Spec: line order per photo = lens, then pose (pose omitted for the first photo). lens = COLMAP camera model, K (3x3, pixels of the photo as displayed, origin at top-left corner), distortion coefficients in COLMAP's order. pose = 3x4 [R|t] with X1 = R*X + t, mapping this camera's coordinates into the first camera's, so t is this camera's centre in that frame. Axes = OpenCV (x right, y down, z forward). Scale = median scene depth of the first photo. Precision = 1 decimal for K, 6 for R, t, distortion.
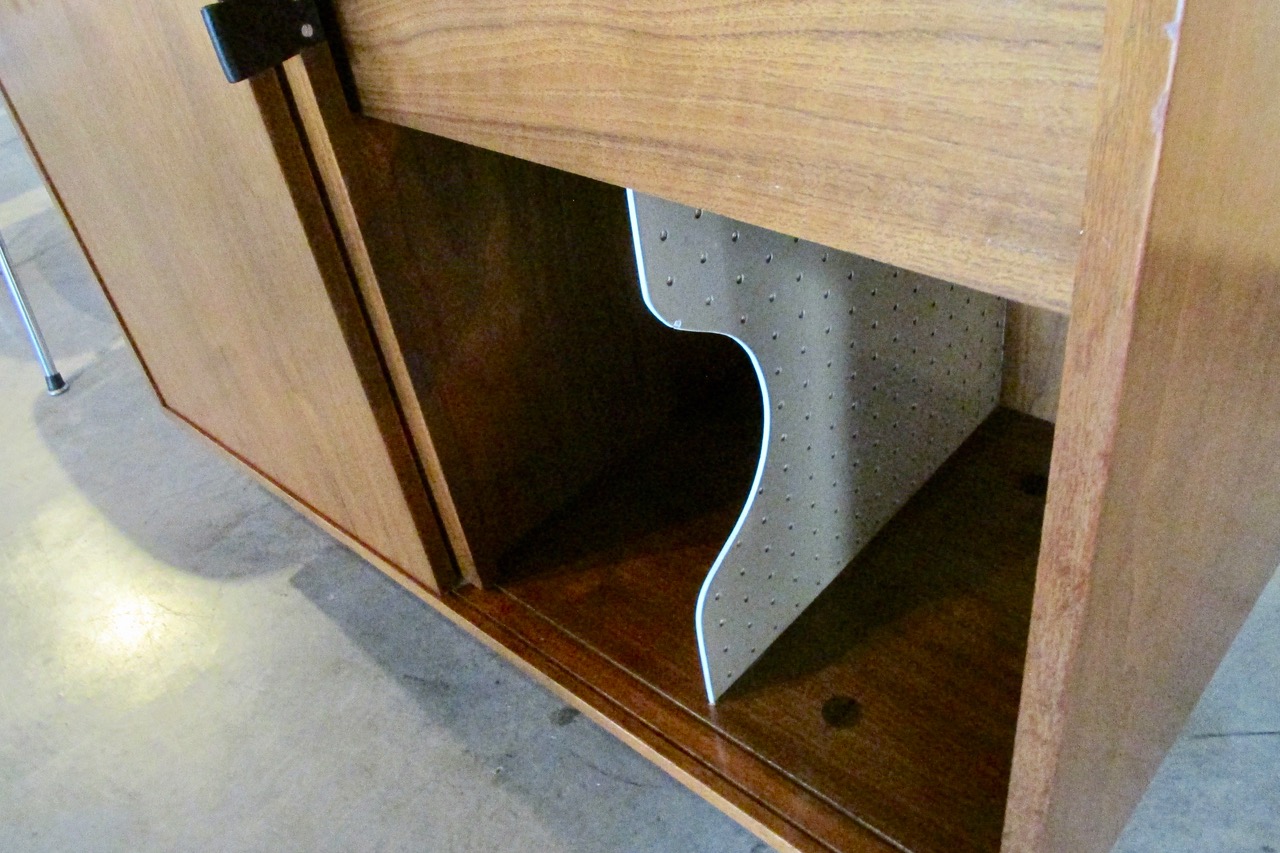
lens RADIAL K [[1049.7, 0, 640.0], [0, 1049.7, 426.5], [0, 0, 1]] dist [0.001697, 0.000532]
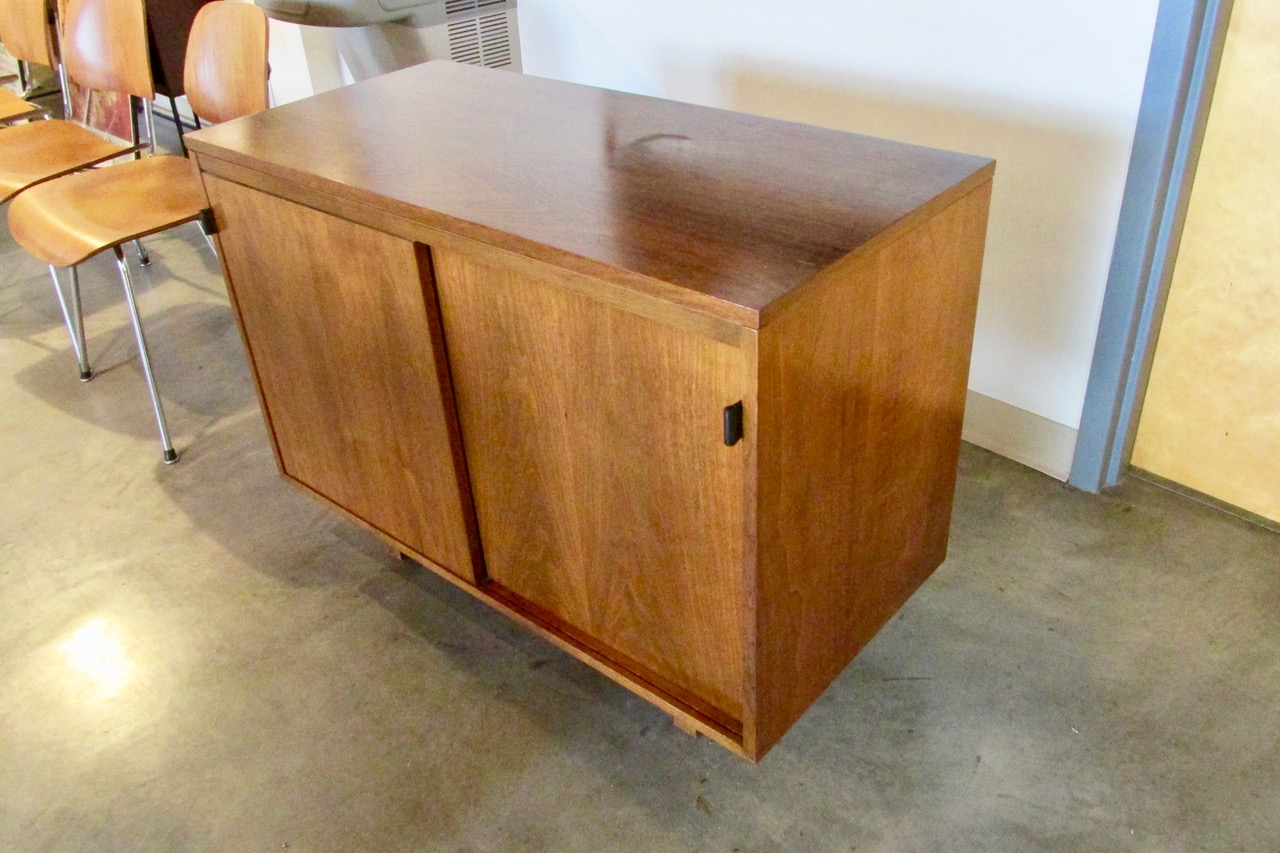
lens RADIAL K [[1049.7, 0, 640.0], [0, 1049.7, 426.5], [0, 0, 1]] dist [0.001697, 0.000532]
pose [[0.996417, 0.054264, 0.064876, -0.033645], [-0.047401, 0.993550, -0.103011, 0.053465], [-0.070048, 0.099567, 0.992562, -0.679366]]
